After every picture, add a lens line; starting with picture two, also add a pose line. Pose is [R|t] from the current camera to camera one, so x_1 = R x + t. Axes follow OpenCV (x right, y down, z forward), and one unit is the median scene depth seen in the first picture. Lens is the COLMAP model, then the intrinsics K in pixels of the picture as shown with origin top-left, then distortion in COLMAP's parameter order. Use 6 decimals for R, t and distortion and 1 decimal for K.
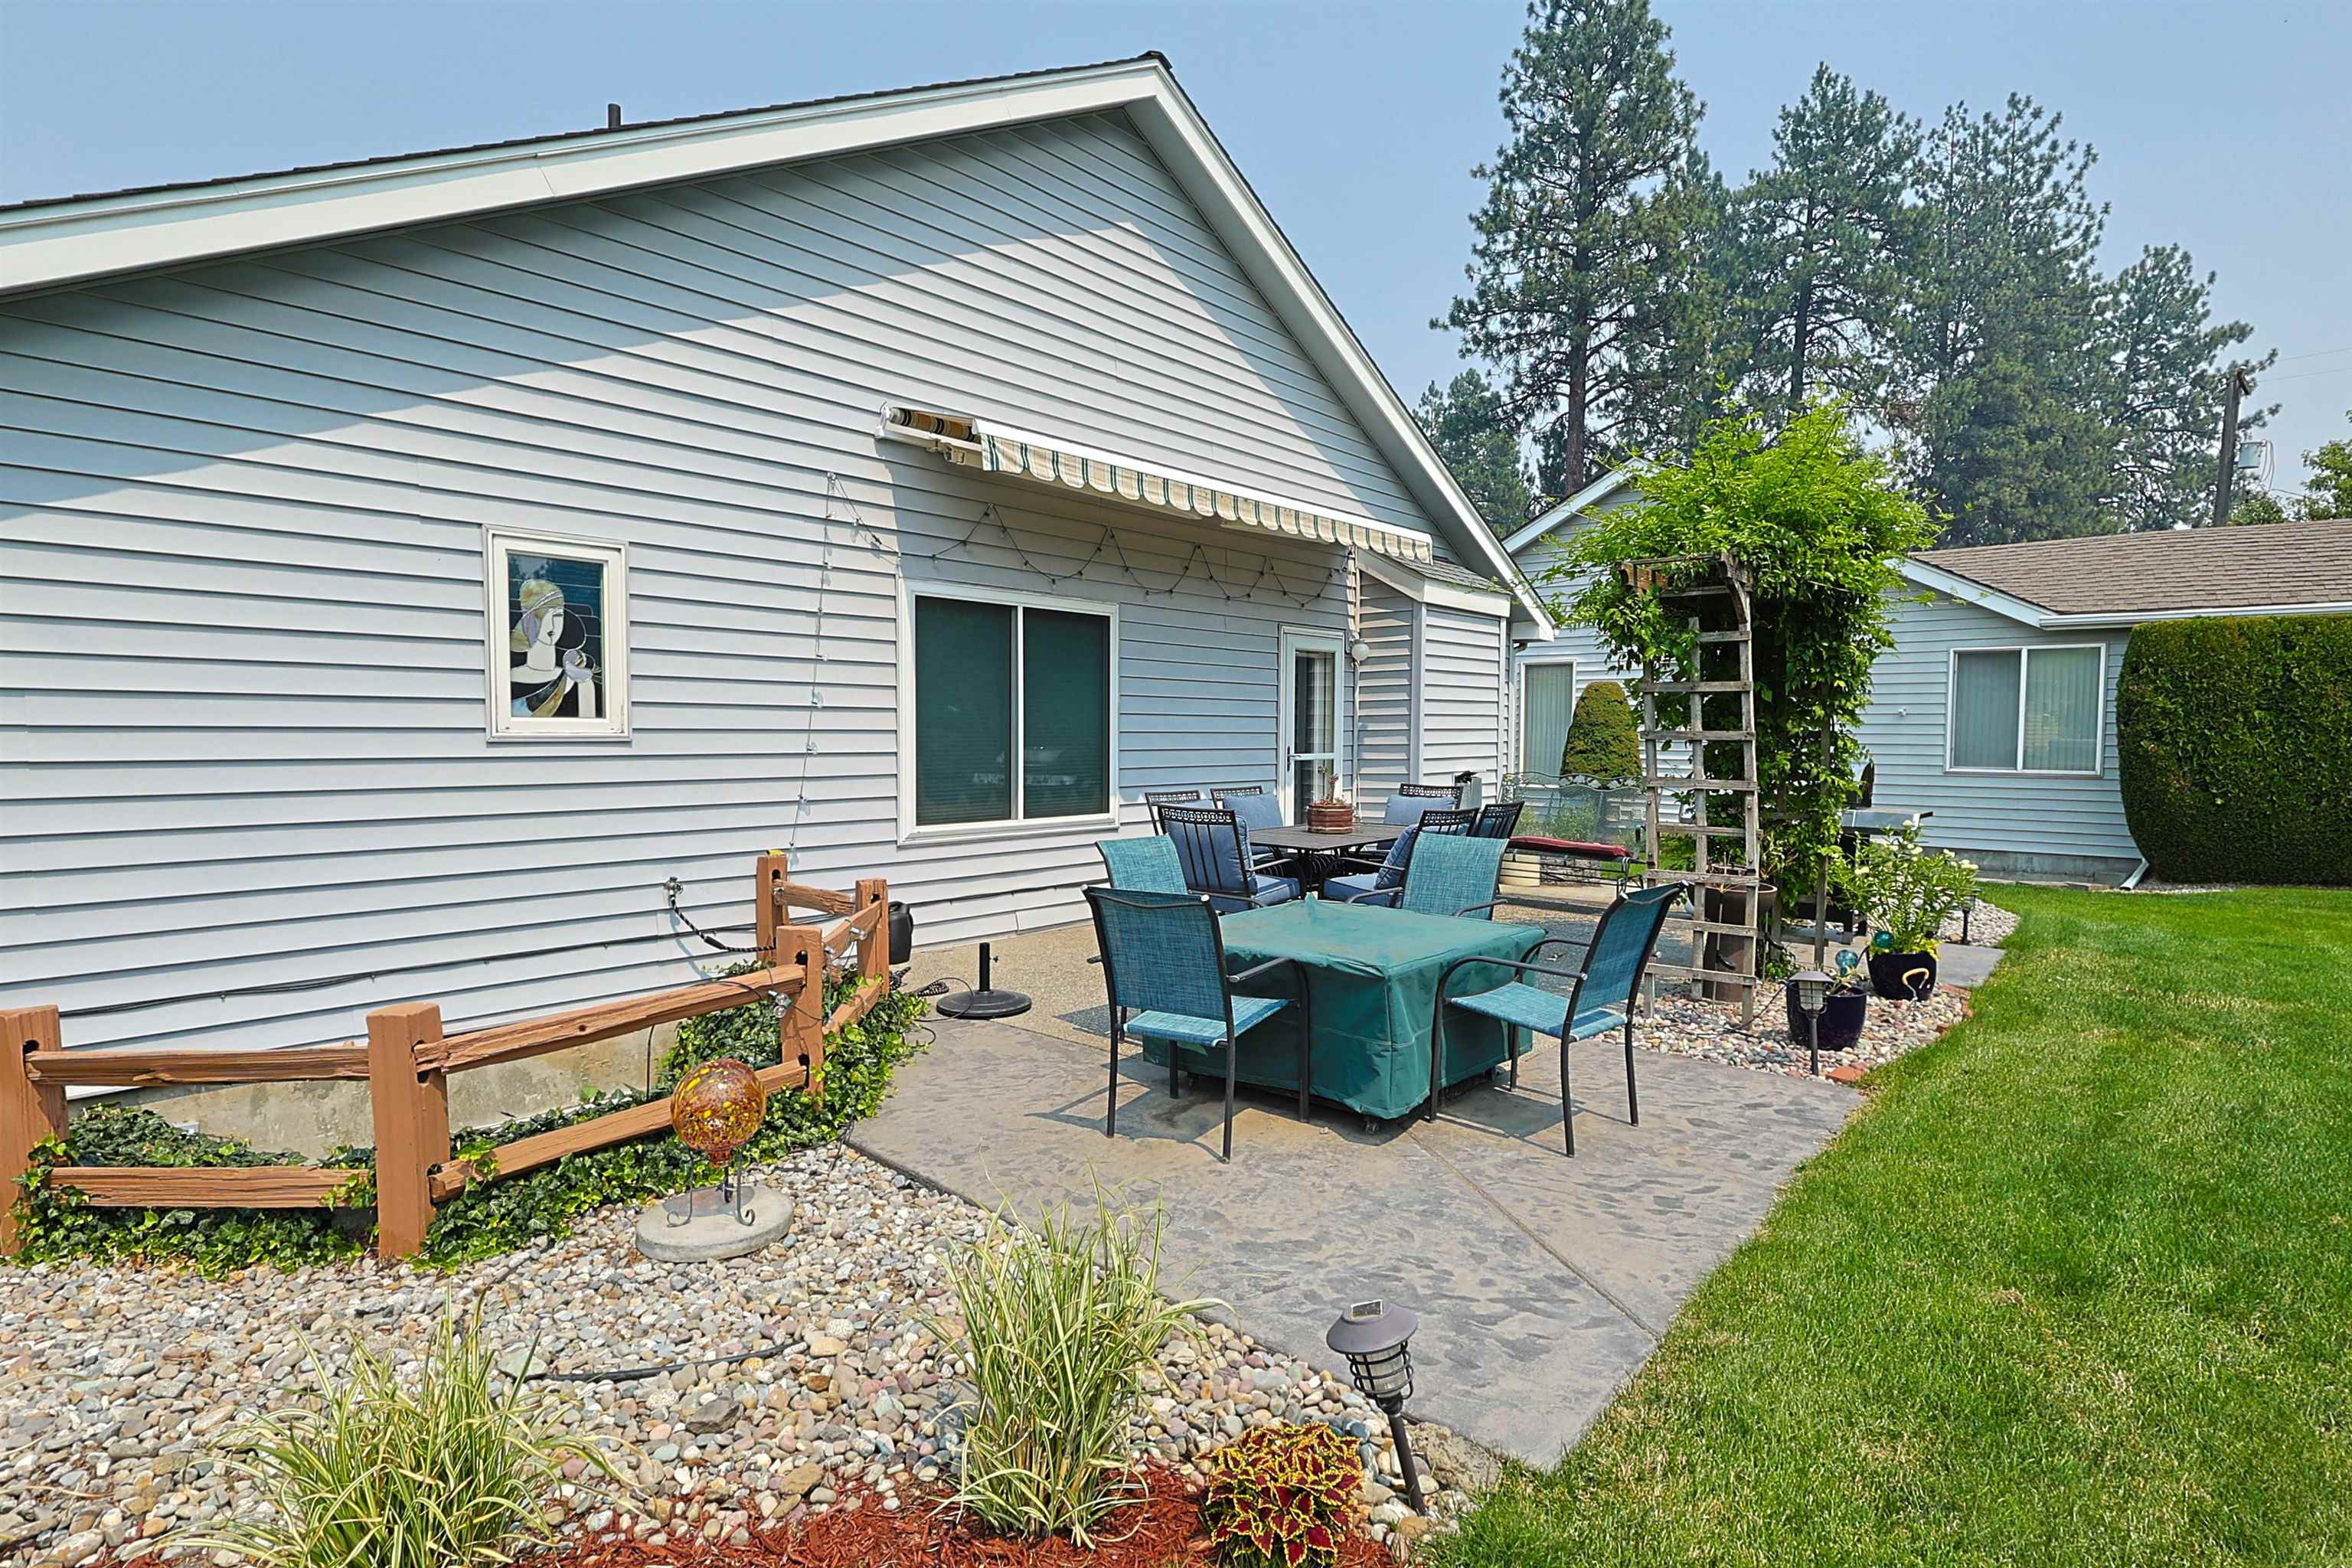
lens RADIAL K [[1215.3, 0, 1173.2], [0, 1215.3, 788.1], [0, 0, 1]] dist [-0.002967, -0.000365]
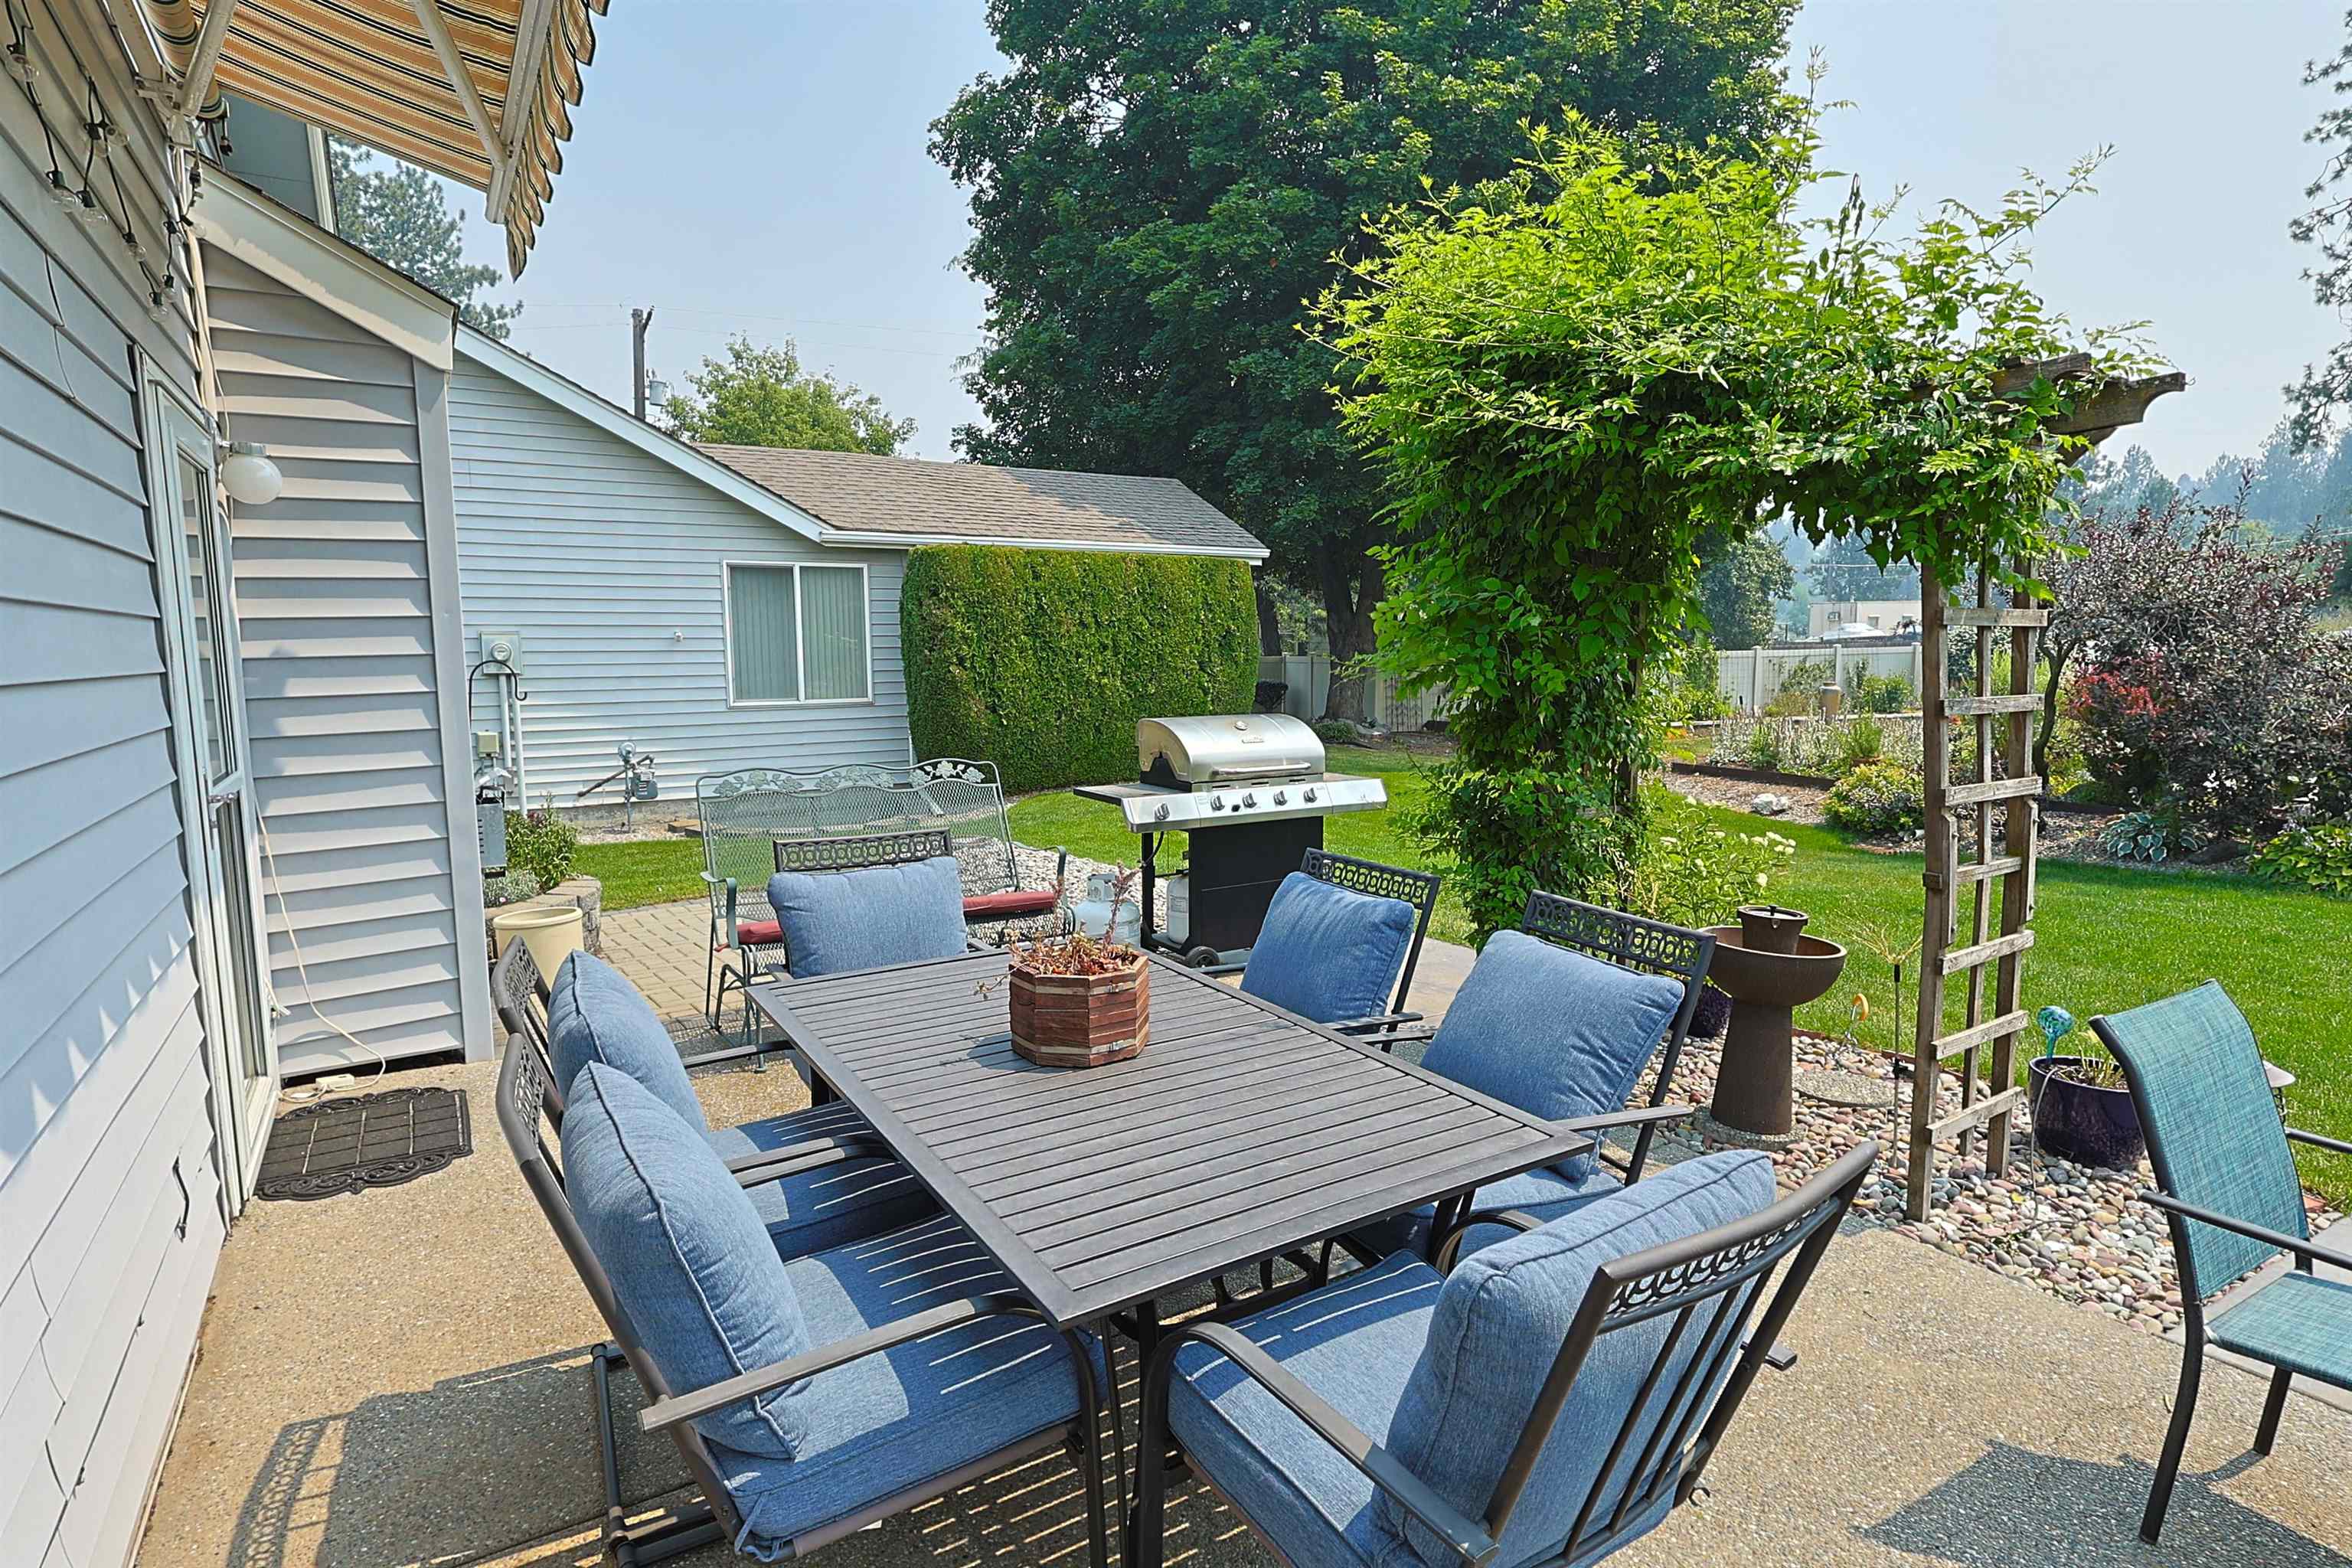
lens RADIAL K [[1215.3, 0, 1175.5], [0, 1215.3, 787.1], [0, 0, 1]] dist [-0.002967, -0.000365]
pose [[0.298629, -0.119744, 0.946827, -0.102916], [0.055014, 0.992608, 0.108183, -0.040542], [-0.952782, 0.019783, 0.303010, 0.560503]]
